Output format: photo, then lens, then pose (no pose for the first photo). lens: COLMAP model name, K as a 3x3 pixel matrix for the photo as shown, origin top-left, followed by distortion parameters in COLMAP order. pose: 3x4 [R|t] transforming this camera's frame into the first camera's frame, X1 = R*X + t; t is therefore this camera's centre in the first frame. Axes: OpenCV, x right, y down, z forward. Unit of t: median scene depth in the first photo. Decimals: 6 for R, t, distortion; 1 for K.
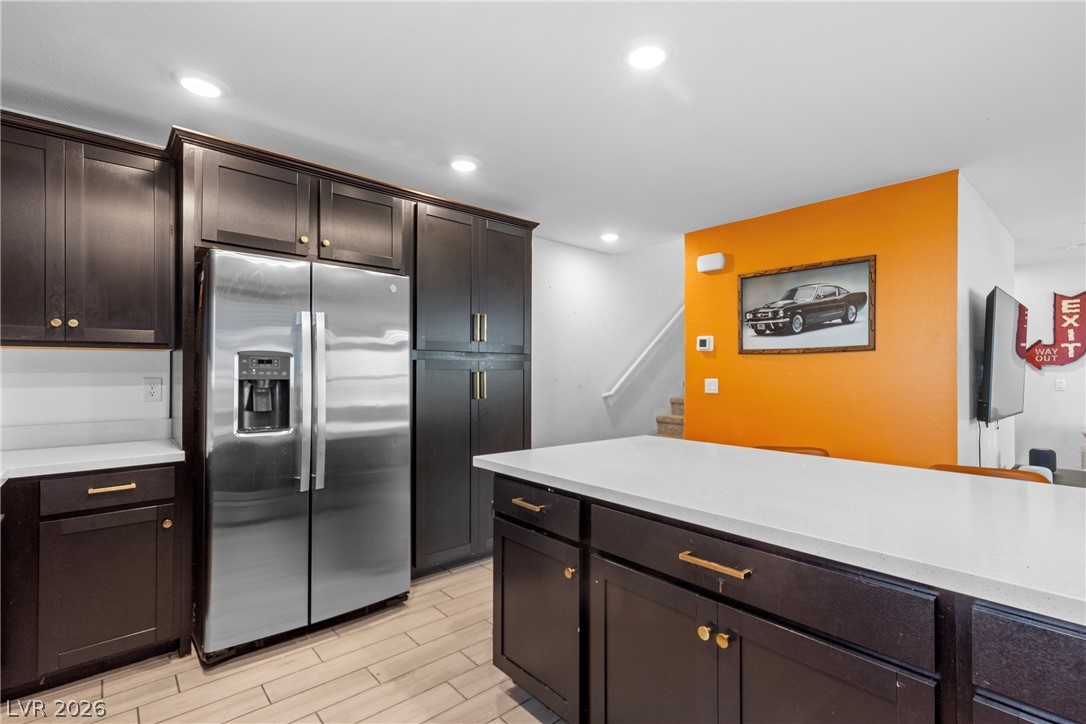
lens RADIAL K [[499.4, 0, 550.3], [0, 499.4, 364.8], [0, 0, 1]] dist [0.013331, 0.000367]
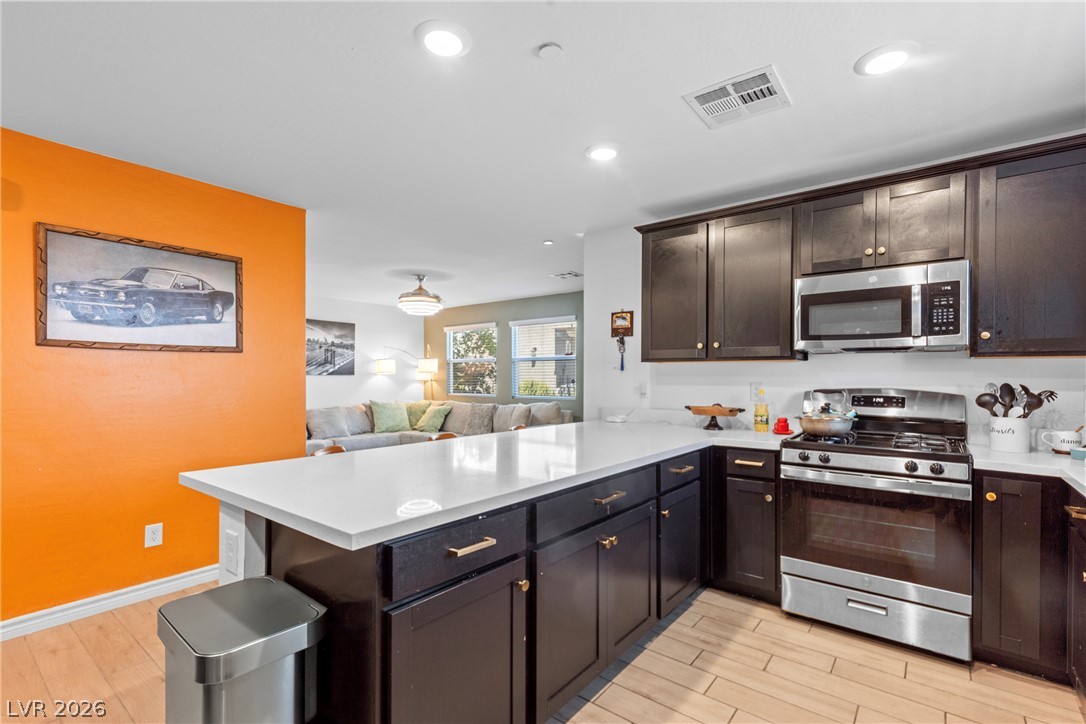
lens RADIAL K [[499.4, 0, 548.9], [0, 499.4, 371.9], [0, 0, 1]] dist [0.013331, 0.000367]
pose [[-0.175974, 0.004197, 0.984386, -0.435210], [-0.017040, 0.999828, -0.007309, 0.006757], [-0.984247, -0.018061, -0.175872, 0.540387]]
